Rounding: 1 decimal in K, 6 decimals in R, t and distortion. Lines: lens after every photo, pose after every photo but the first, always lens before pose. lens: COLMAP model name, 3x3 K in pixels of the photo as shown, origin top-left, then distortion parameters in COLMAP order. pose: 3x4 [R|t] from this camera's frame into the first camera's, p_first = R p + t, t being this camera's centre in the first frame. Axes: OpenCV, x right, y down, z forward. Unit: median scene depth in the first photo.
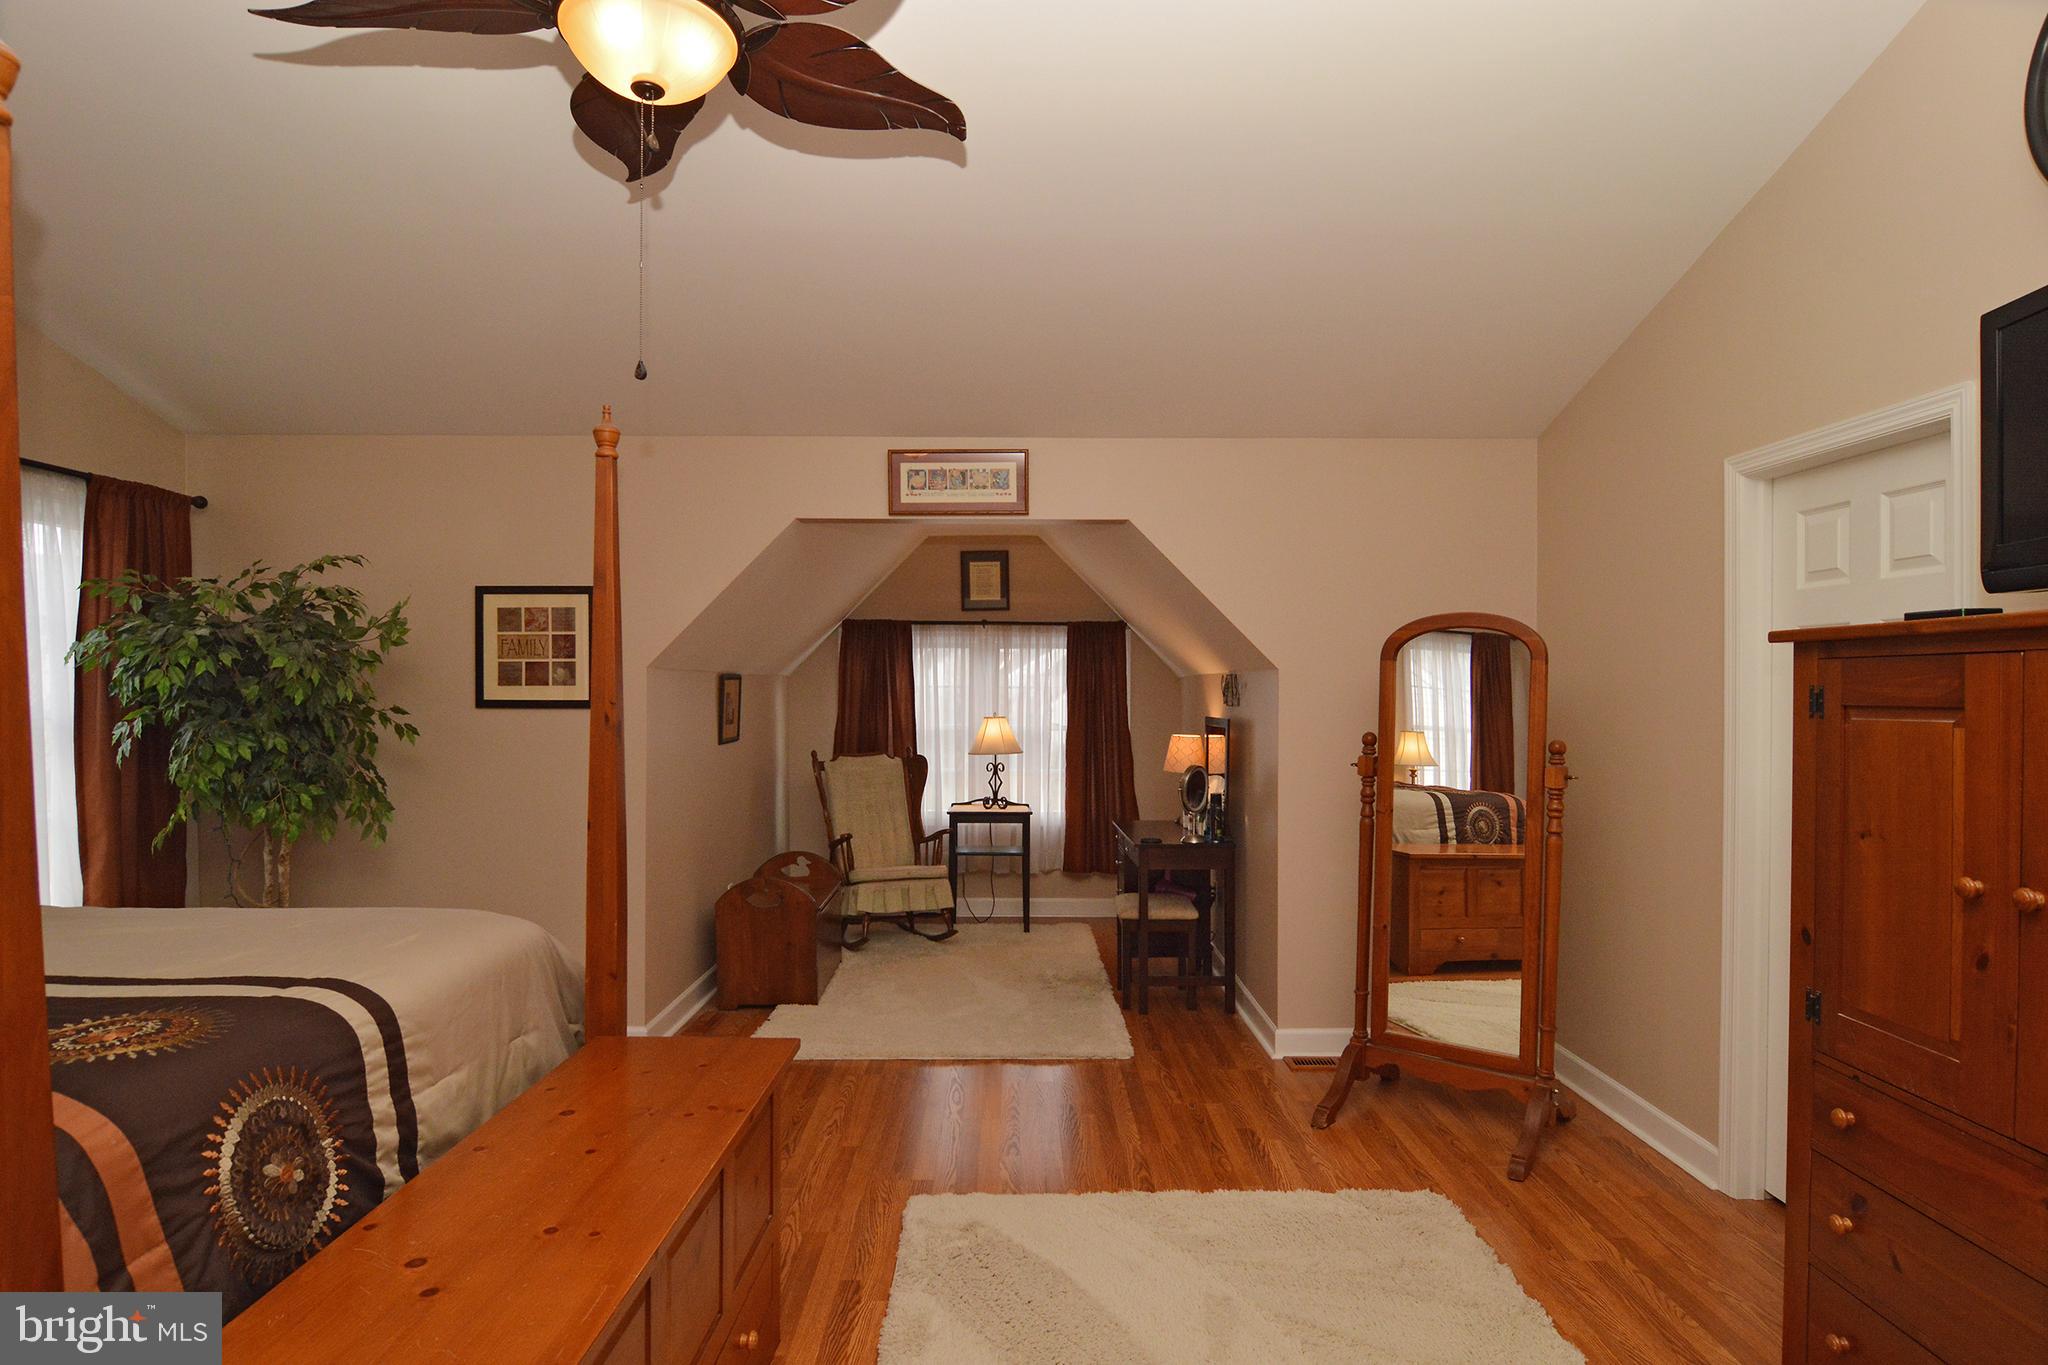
lens RADIAL K [[1112.6, 0, 1017.8], [0, 1112.6, 692.3], [0, 0, 1]] dist [-0.006128, -0.009341]
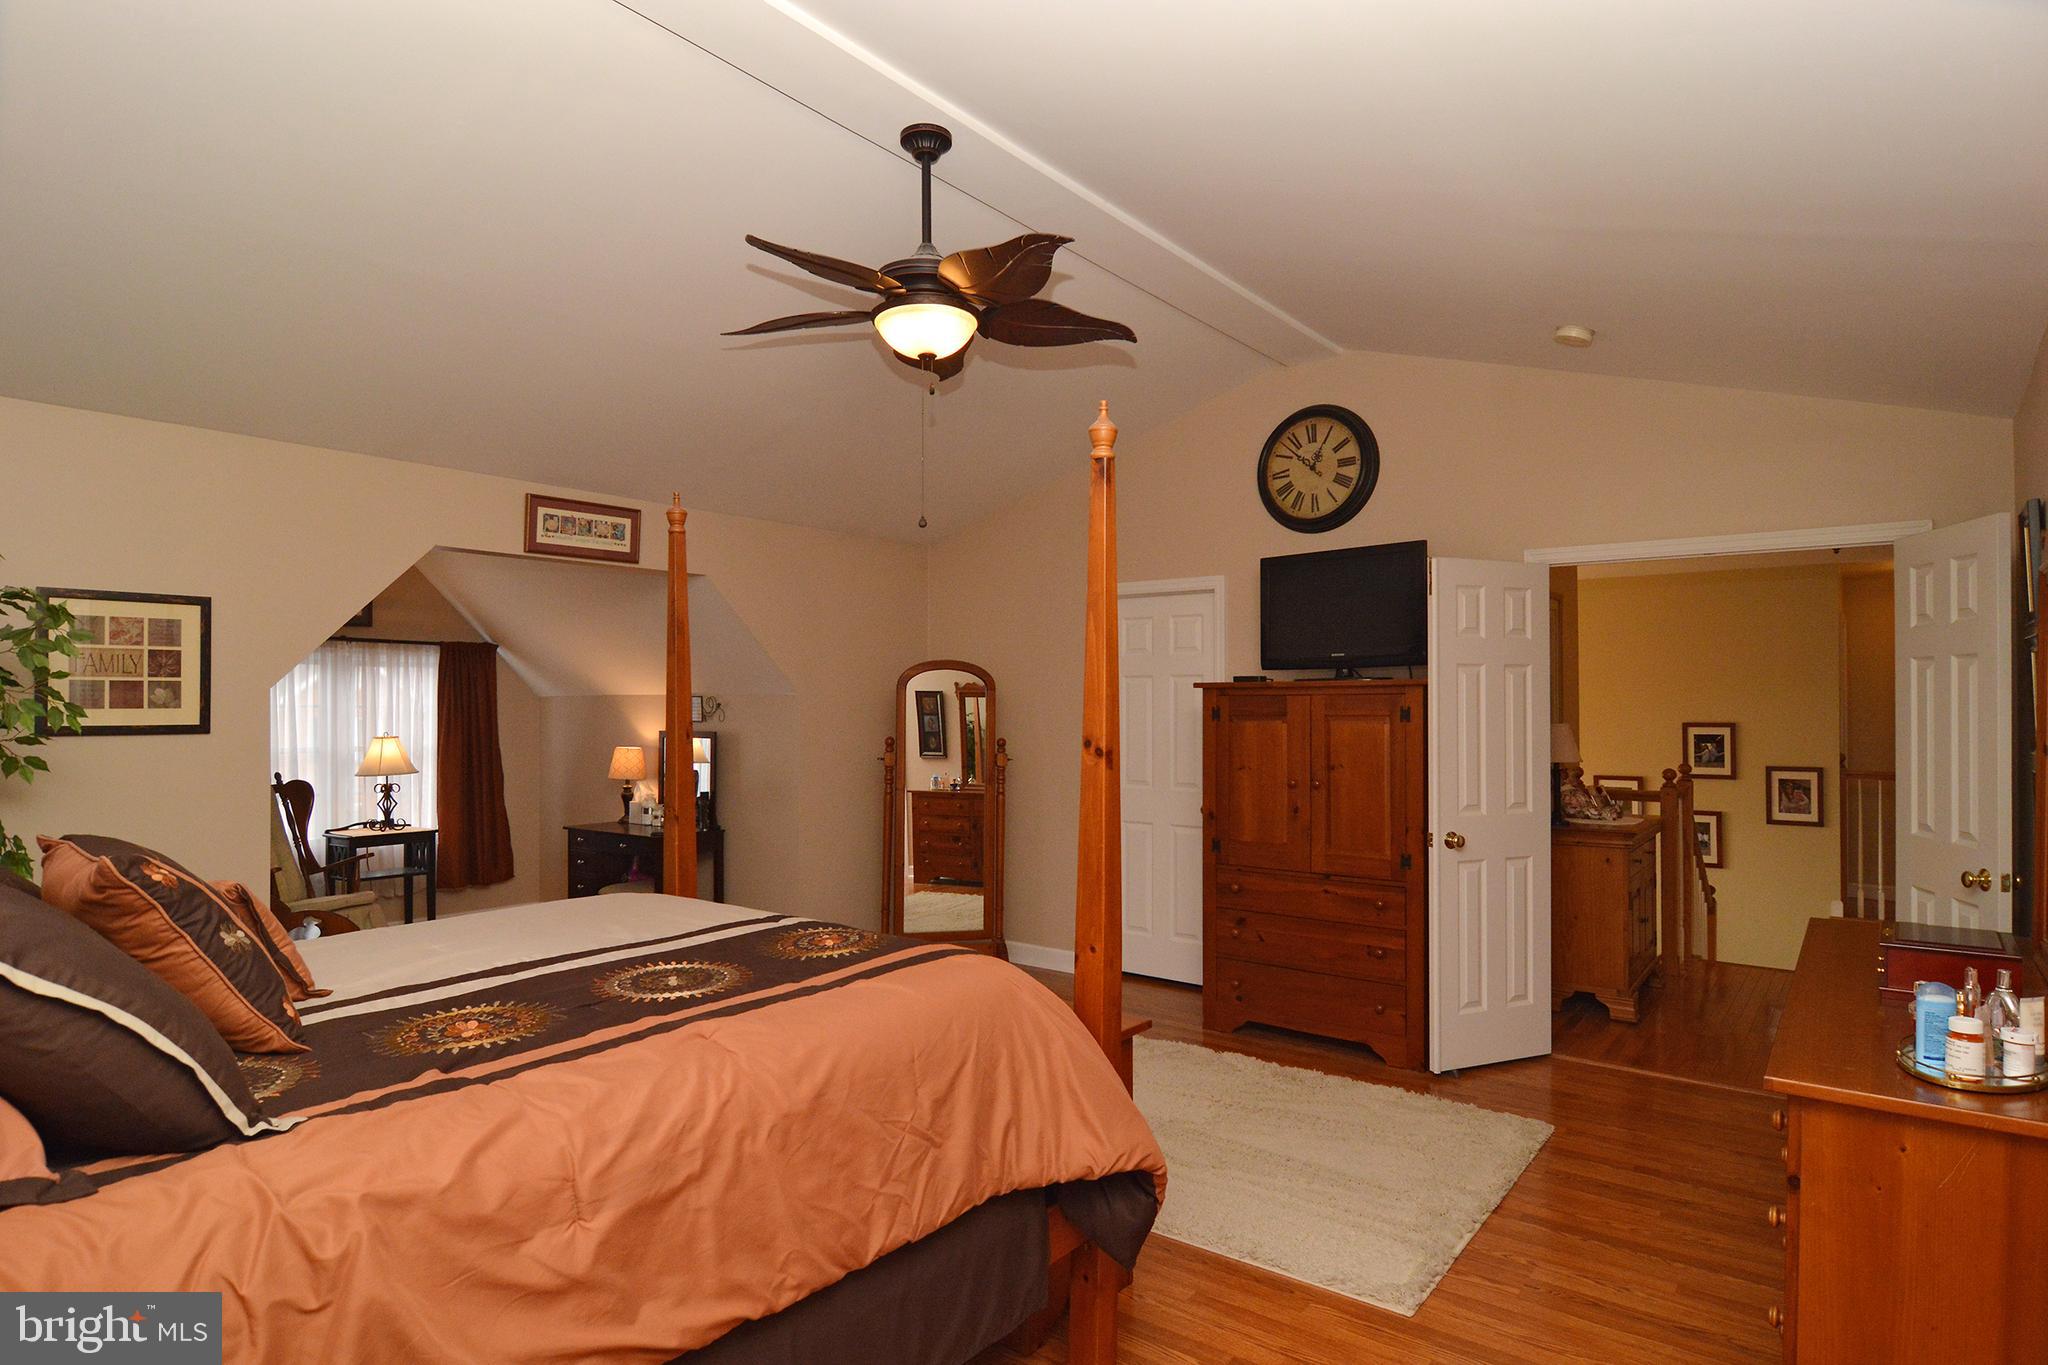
lens RADIAL K [[1127.6, 0, 1017.3], [0, 1127.6, 693.5], [0, 0, 1]] dist [-0.001633, -0.013190]
pose [[0.622225, 0.004934, 0.782823, -0.682314], [0.004179, 0.999945, -0.009625, -0.006439], [-0.782827, 0.009260, 0.622170, -0.072755]]
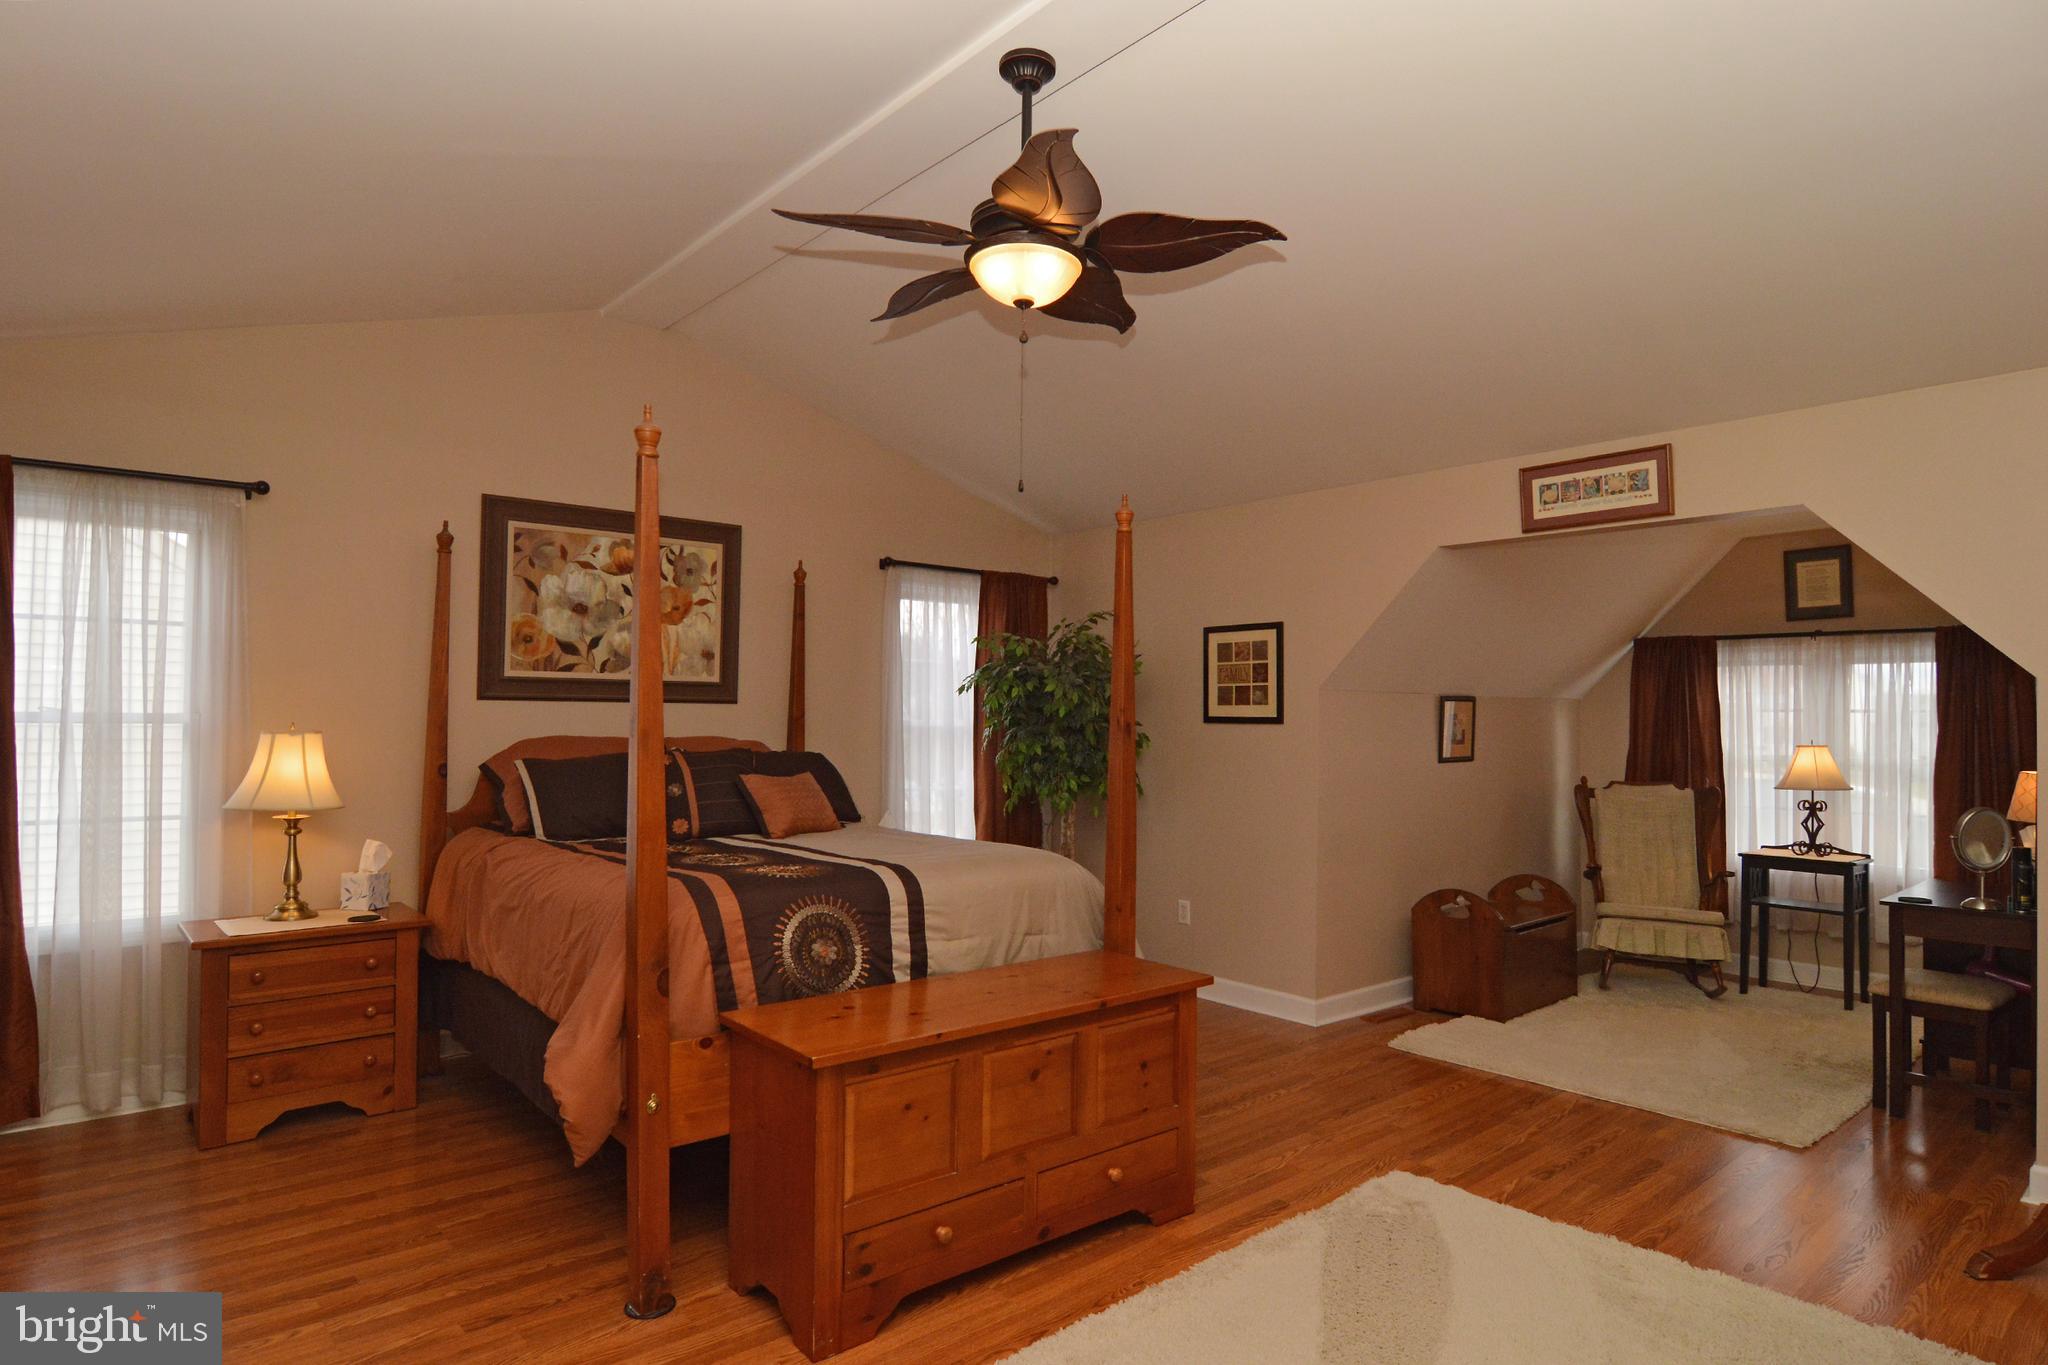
lens RADIAL K [[1127.6, 0, 1017.3], [0, 1127.6, 693.5], [0, 0, 1]] dist [-0.001633, -0.013190]
pose [[0.646219, -0.012841, -0.763044, 0.361112], [-0.009382, 0.999649, -0.024768, 0.014390], [0.763094, 0.023165, 0.645872, 0.000521]]
